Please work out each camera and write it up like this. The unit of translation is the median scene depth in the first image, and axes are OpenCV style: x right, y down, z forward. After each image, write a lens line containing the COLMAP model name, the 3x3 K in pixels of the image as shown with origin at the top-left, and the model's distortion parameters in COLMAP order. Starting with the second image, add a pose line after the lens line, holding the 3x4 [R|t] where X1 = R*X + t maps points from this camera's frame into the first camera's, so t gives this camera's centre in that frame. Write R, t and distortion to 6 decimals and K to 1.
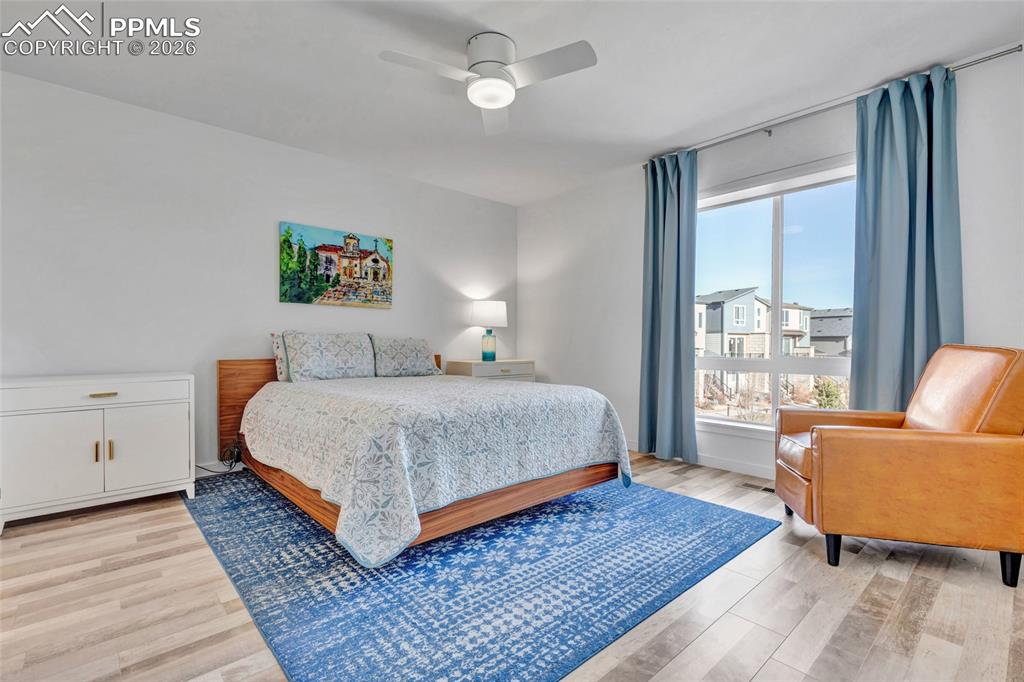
lens RADIAL K [[465.6, 0, 516.7], [0, 465.6, 342.4], [0, 0, 1]] dist [0.007163, -0.001404]
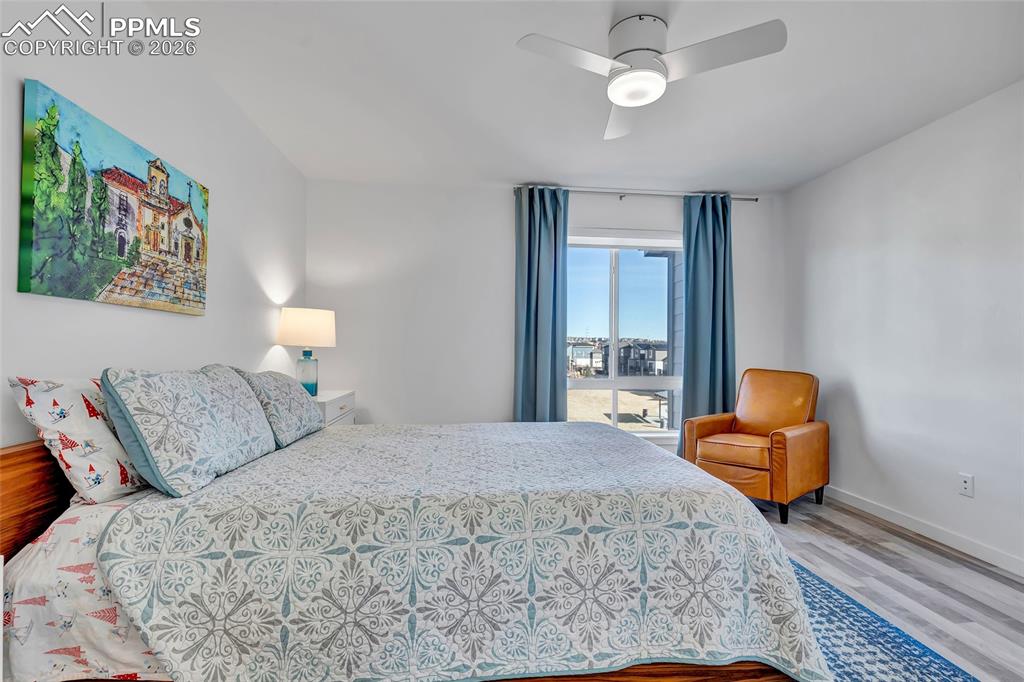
lens RADIAL K [[465.6, 0, 512.7], [0, 465.6, 344.7], [0, 0, 1]] dist [0.007163, -0.001404]
pose [[0.589154, 0.008231, 0.807979, -0.538277], [-0.005212, 0.999966, -0.006386, -0.040957], [-0.808004, -0.000449, 0.589177, 0.427234]]
